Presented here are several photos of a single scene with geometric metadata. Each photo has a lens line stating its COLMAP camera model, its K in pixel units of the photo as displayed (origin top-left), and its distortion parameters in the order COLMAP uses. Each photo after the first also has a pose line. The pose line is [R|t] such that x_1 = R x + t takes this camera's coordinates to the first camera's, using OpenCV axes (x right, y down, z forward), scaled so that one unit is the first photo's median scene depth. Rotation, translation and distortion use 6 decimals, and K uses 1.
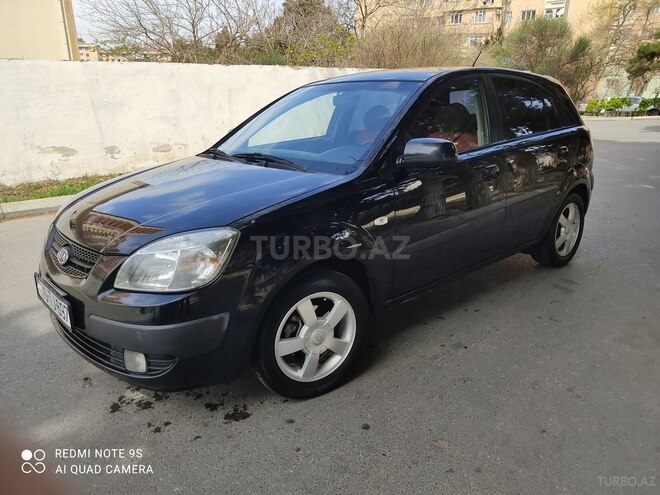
lens RADIAL K [[484.4, 0, 339.1], [0, 484.4, 257.0], [0, 0, 1]] dist [0.057331, -0.056956]
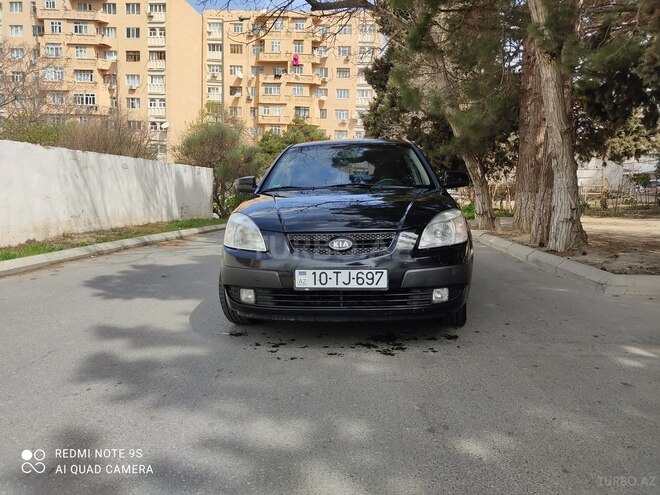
lens RADIAL K [[483.5, 0, 334.7], [0, 483.5, 255.1], [0, 0, 1]] dist [0.114149, -0.158193]
pose [[0.736057, -0.083947, 0.671694, -1.272365], [0.218484, 0.968636, -0.118360, 0.154054], [-0.640691, 0.233874, 0.731312, 0.061233]]
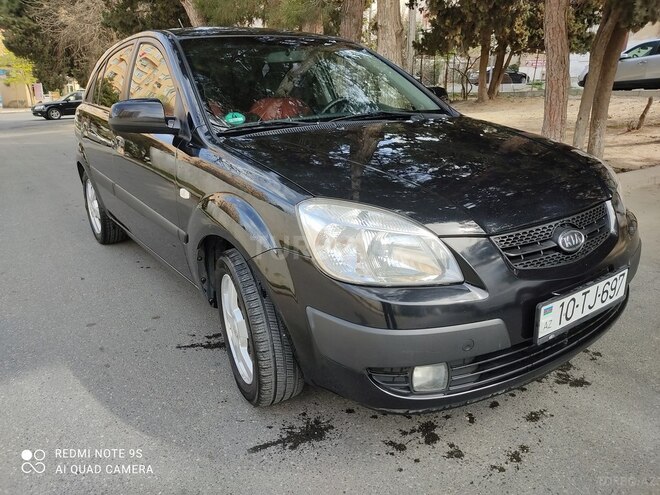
lens RADIAL K [[484.4, 0, 339.1], [0, 484.4, 257.0], [0, 0, 1]] dist [0.057331, -0.056956]
pose [[0.128986, -0.320727, 0.938348, -1.140416], [0.328681, 0.906591, 0.264692, -0.249898], [-0.935592, 0.274276, 0.222354, 1.024794]]
